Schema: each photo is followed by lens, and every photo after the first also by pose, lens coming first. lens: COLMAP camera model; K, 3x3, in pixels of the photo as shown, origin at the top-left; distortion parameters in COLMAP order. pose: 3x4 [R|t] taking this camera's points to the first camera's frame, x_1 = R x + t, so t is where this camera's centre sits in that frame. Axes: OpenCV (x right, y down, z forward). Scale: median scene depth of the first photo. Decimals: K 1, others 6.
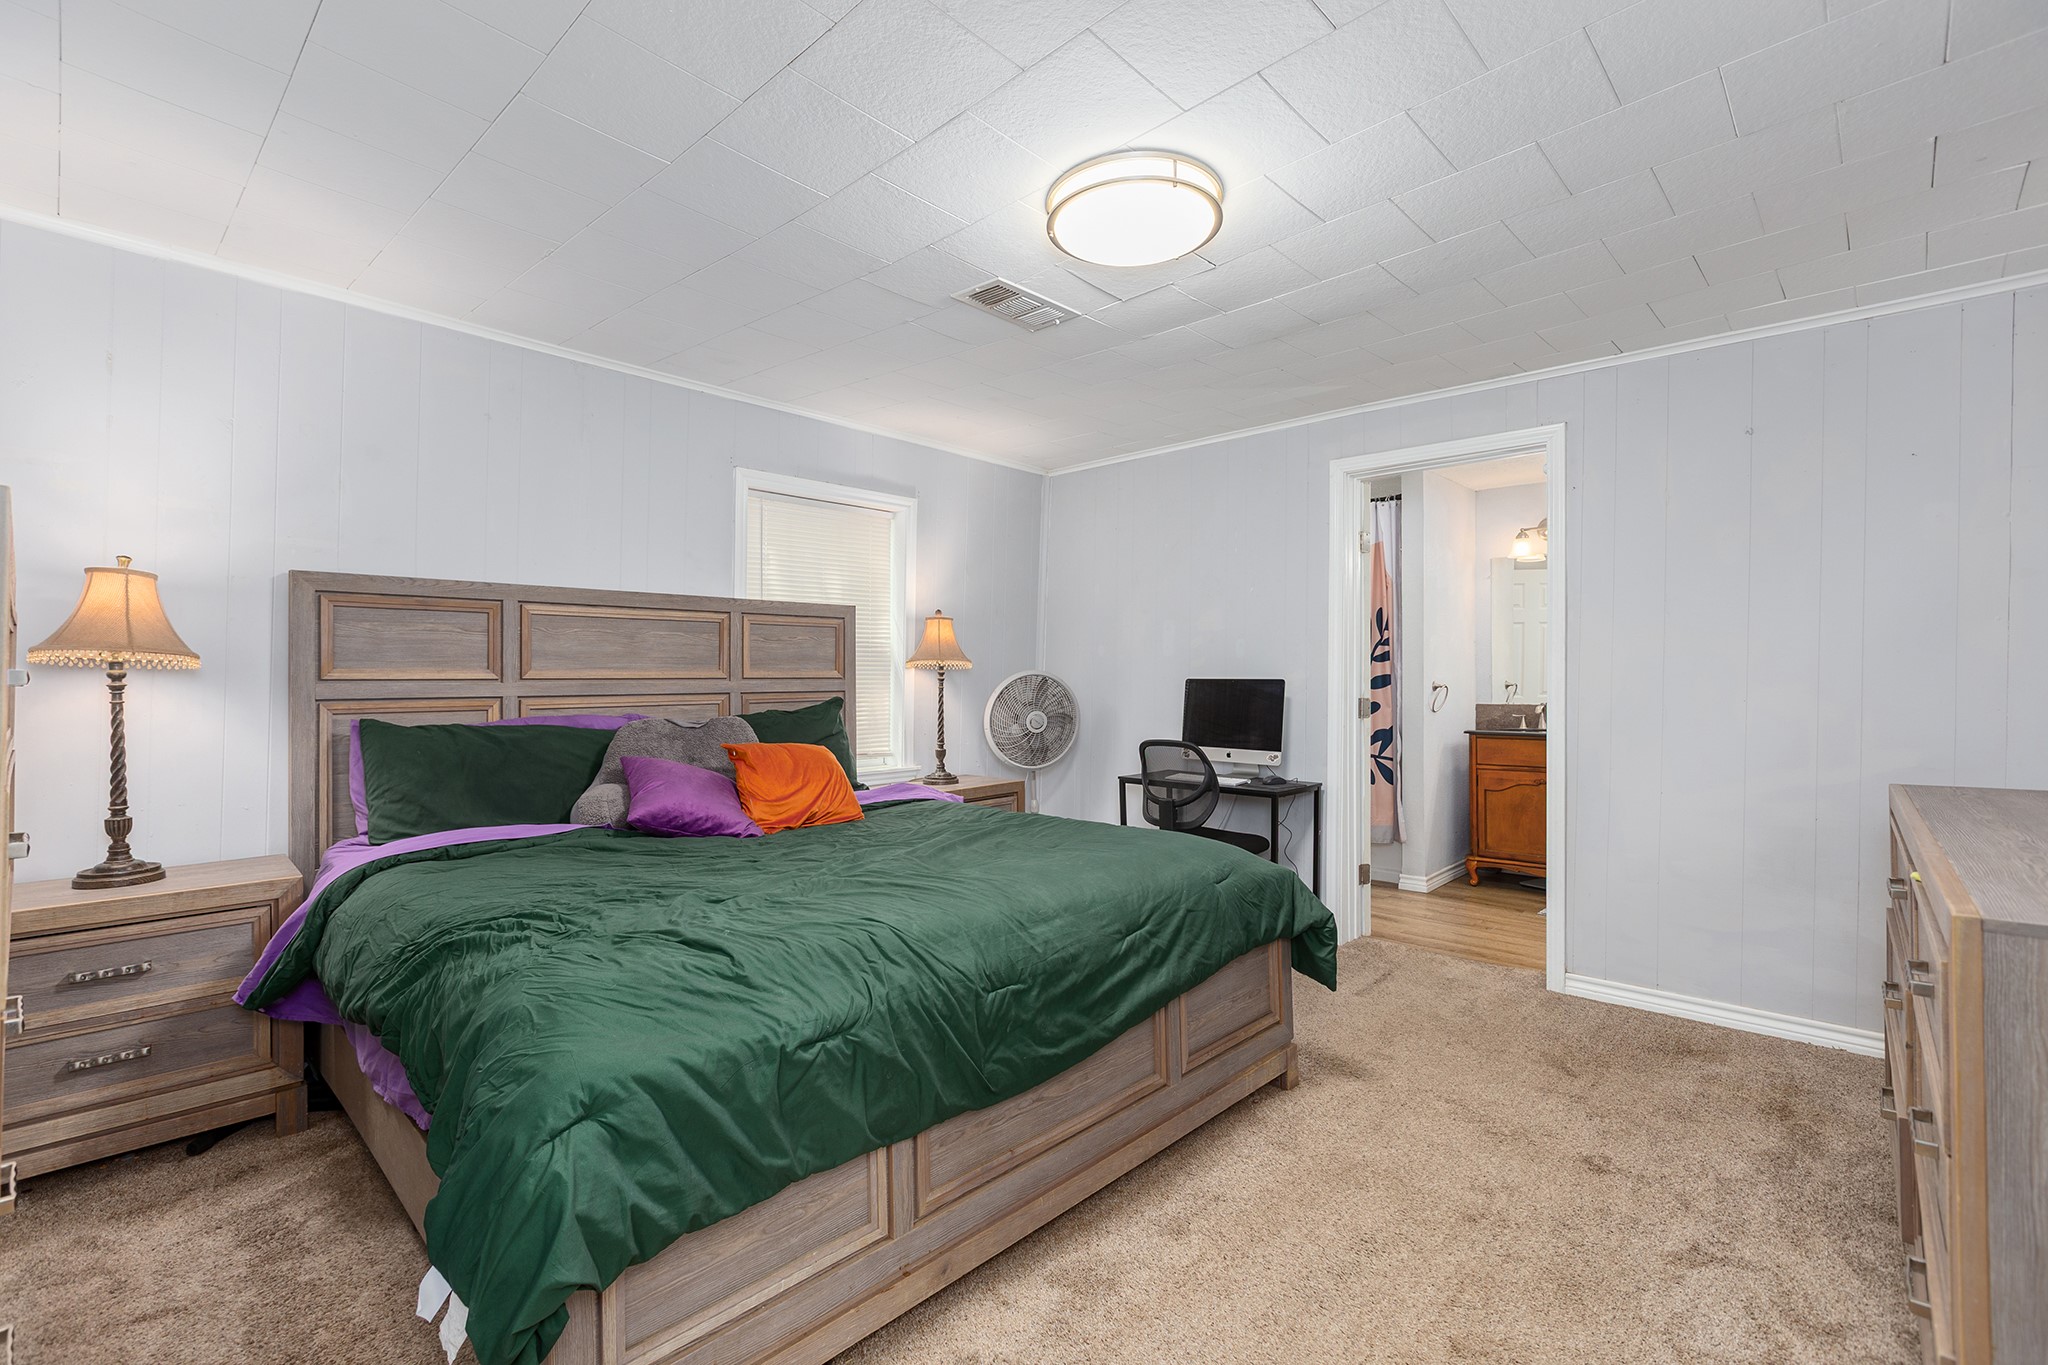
lens RADIAL K [[914.5, 0, 1012.7], [0, 914.5, 667.0], [0, 0, 1]] dist [0.008980, -0.001421]
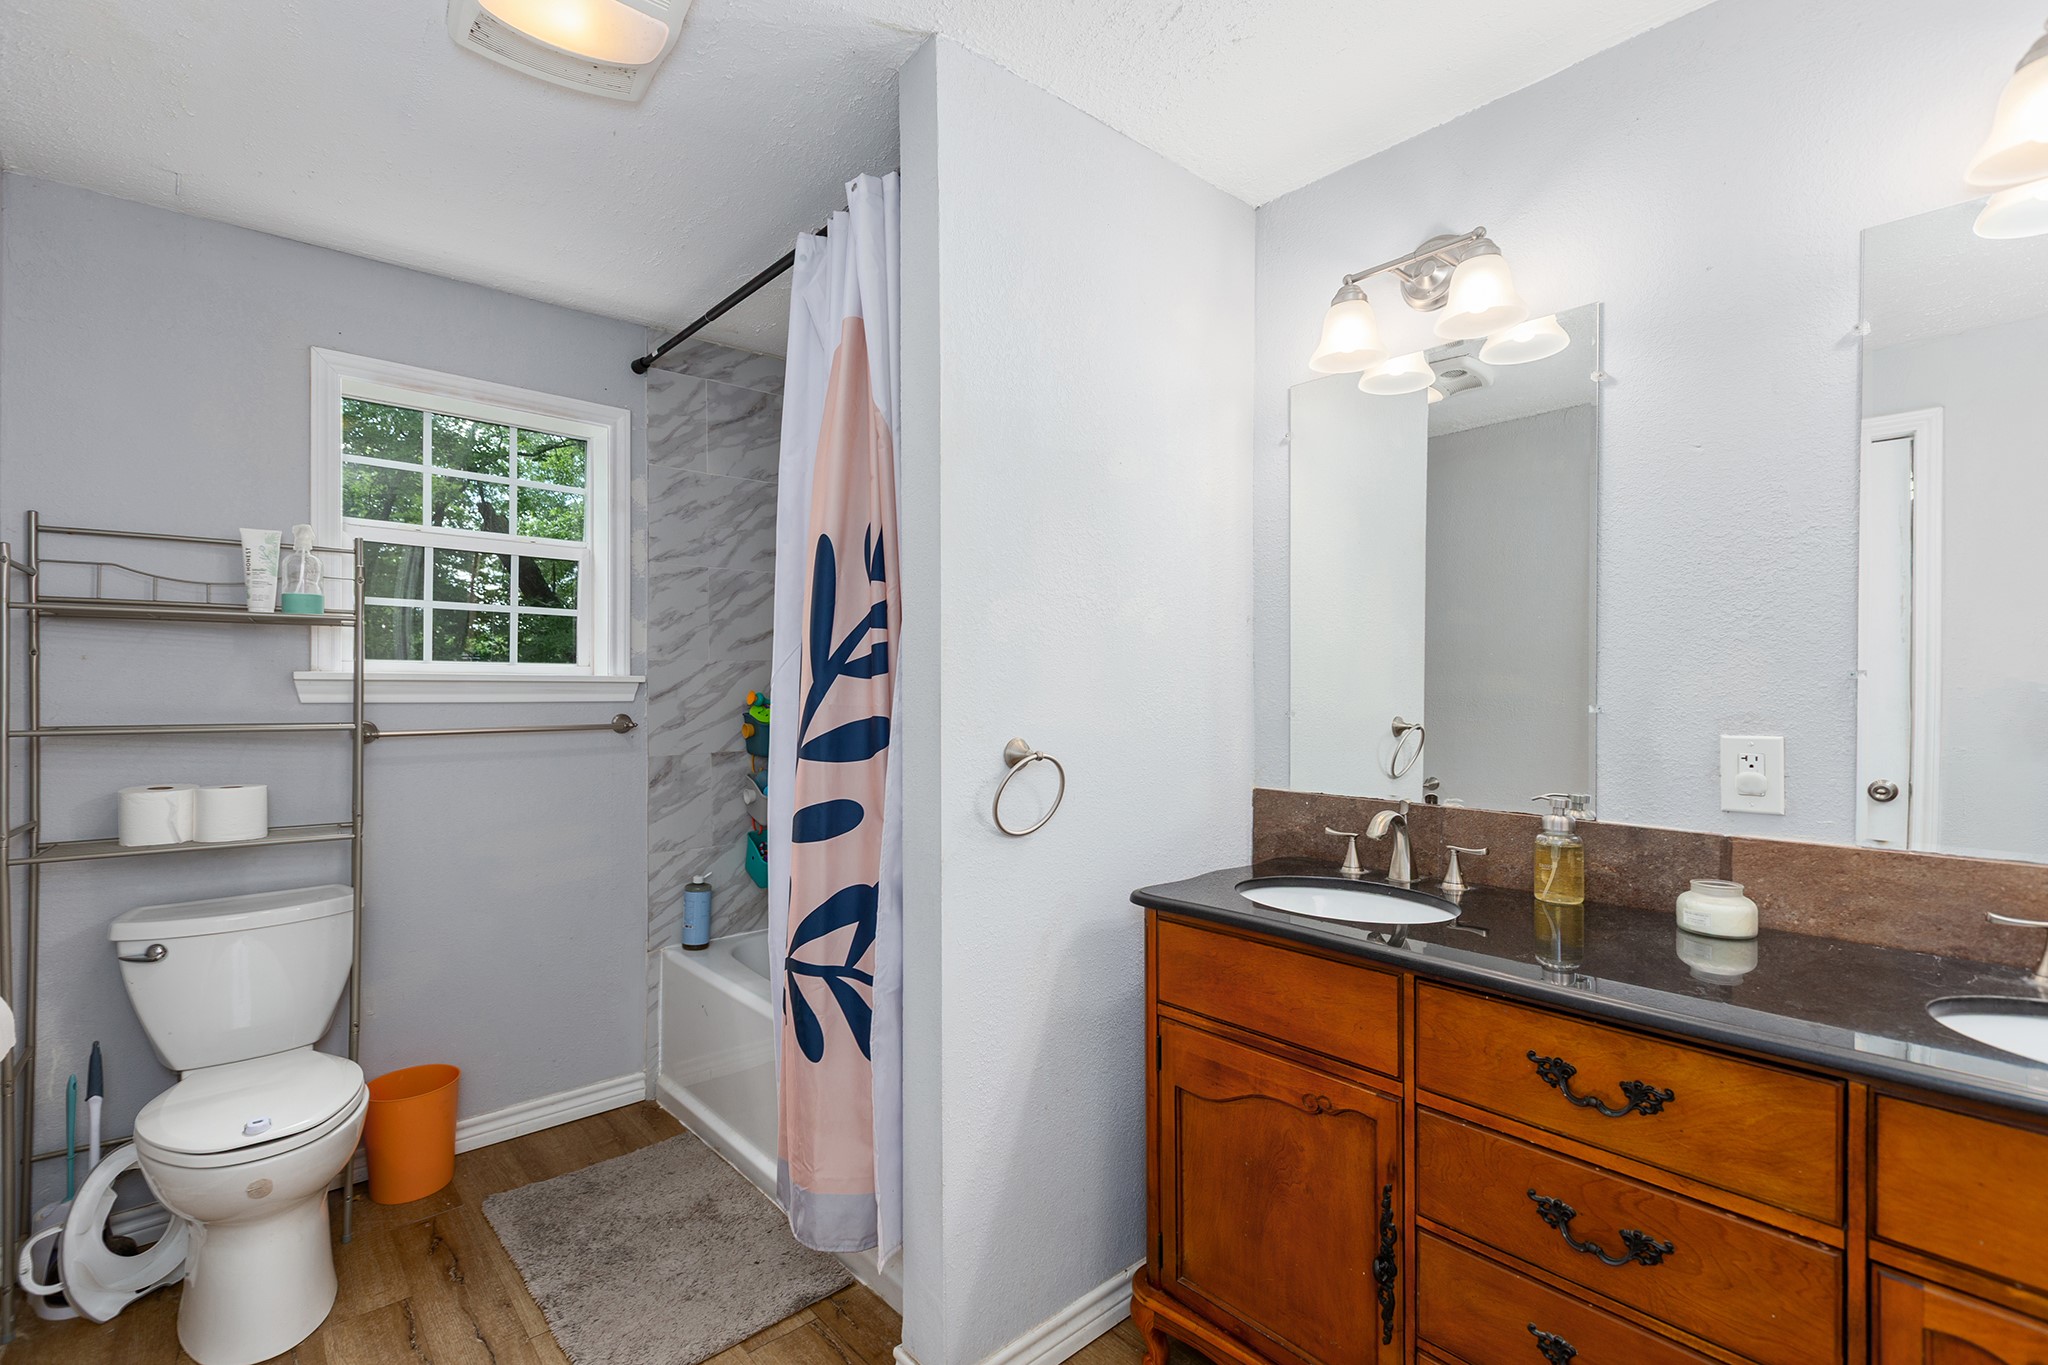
lens RADIAL K [[914.5, 0, 1006.3], [0, 914.5, 700.3], [0, 0, 1]] dist [0.008980, -0.001421]
pose [[0.995207, 0.000873, -0.097785, 0.486105], [0.001562, 0.999691, 0.024824, -0.005497], [0.097776, -0.024857, 0.994898, 0.684537]]
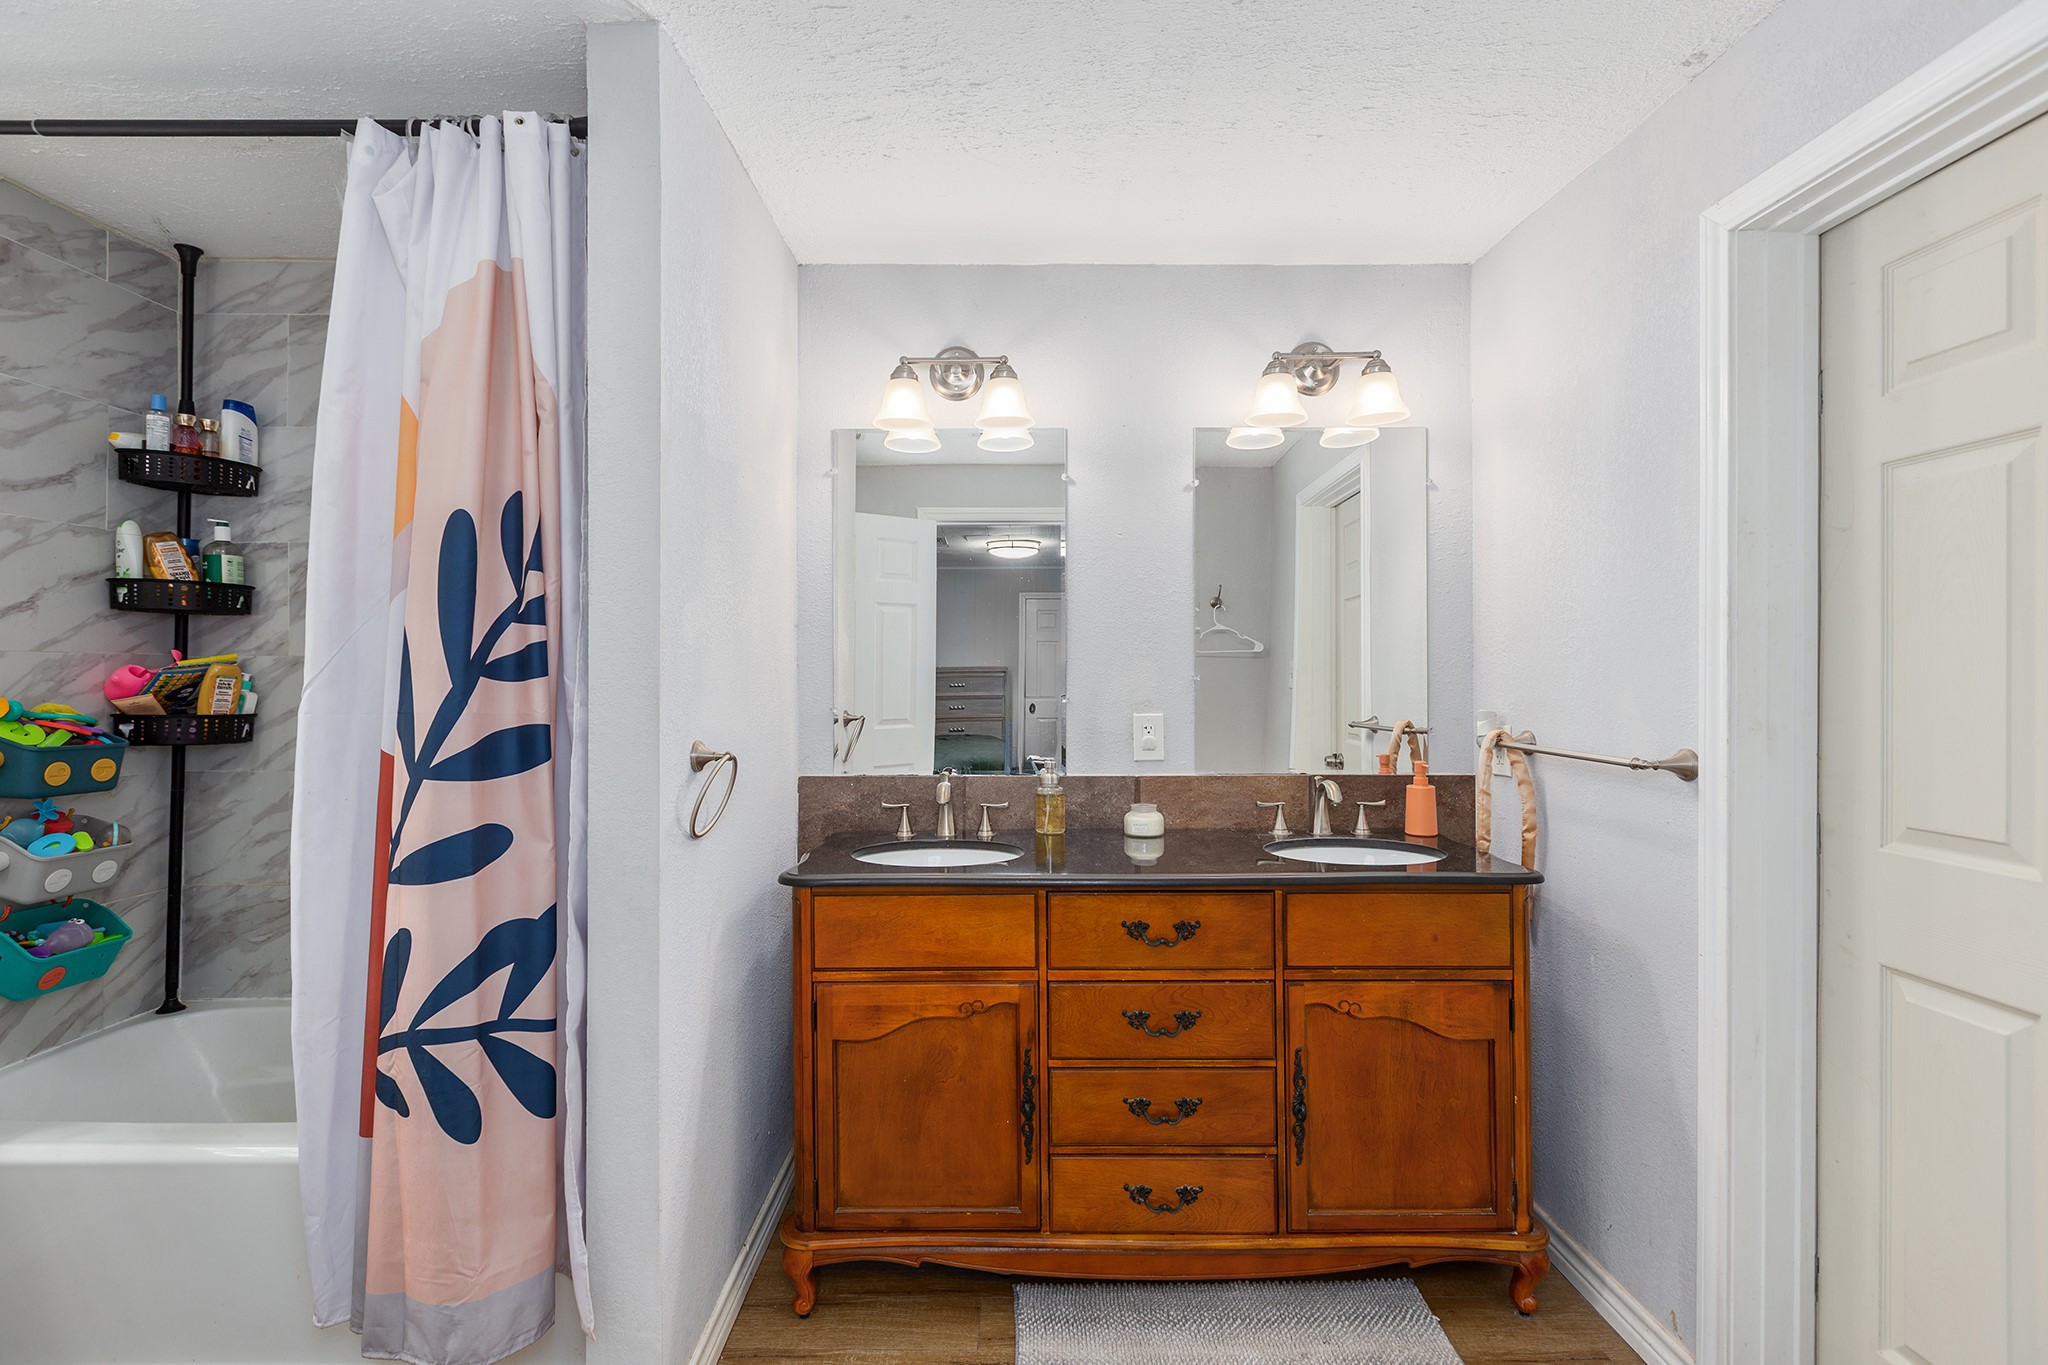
lens RADIAL K [[914.5, 0, 1010.4], [0, 914.5, 676.7], [0, 0, 1]] dist [0.008980, -0.001421]
pose [[0.738336, -0.001595, 0.674431, 0.325743], [-0.002646, 0.999983, 0.005261, -0.008589], [-0.674428, -0.005669, 0.738319, 0.691012]]
